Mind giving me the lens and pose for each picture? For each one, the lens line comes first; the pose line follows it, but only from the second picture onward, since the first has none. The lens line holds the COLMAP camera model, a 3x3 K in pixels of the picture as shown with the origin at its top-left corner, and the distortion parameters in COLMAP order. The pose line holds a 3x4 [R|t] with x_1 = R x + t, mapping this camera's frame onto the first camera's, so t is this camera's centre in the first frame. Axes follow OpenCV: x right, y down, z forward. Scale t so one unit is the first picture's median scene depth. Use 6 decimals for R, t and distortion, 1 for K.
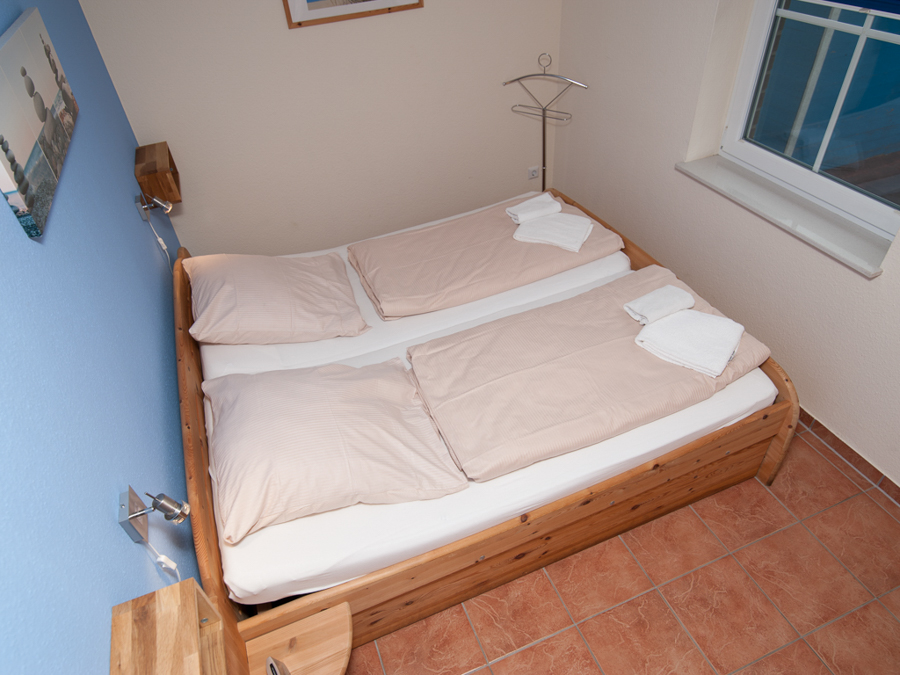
lens RADIAL K [[510.2, 0, 448.6], [0, 510.2, 364.6], [0, 0, 1]] dist [-0.003051, -0.002258]
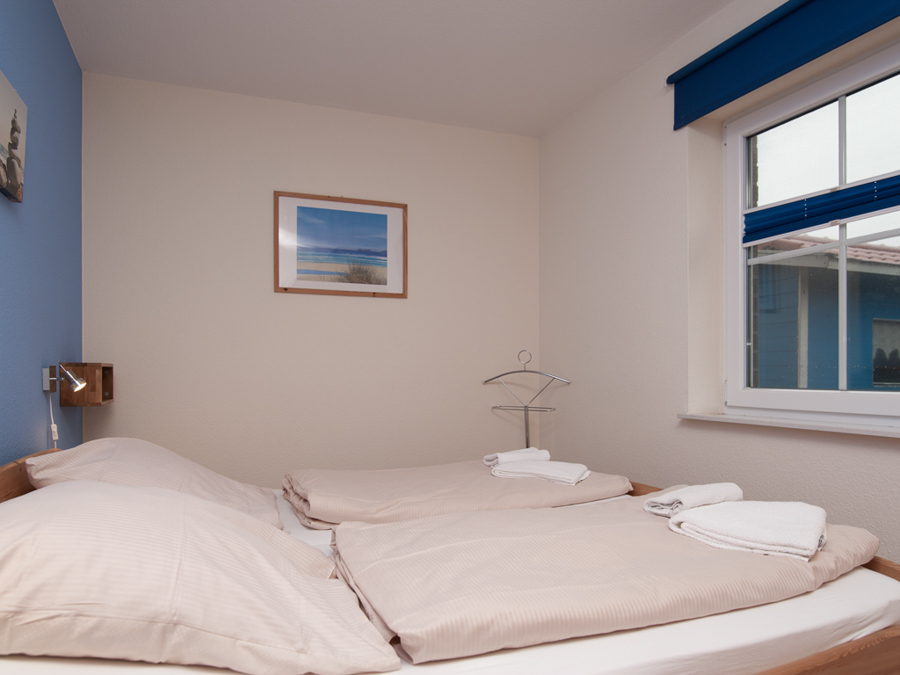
lens RADIAL K [[584.5, 0, 426.5], [0, 584.5, 338.1], [0, 0, 1]] dist [-0.004015, -0.000207]
pose [[0.997279, 0.071934, -0.016121, 0.024002], [-0.066500, 0.783463, -0.617870, 0.155312], [-0.031816, 0.617261, 0.786115, 0.149837]]
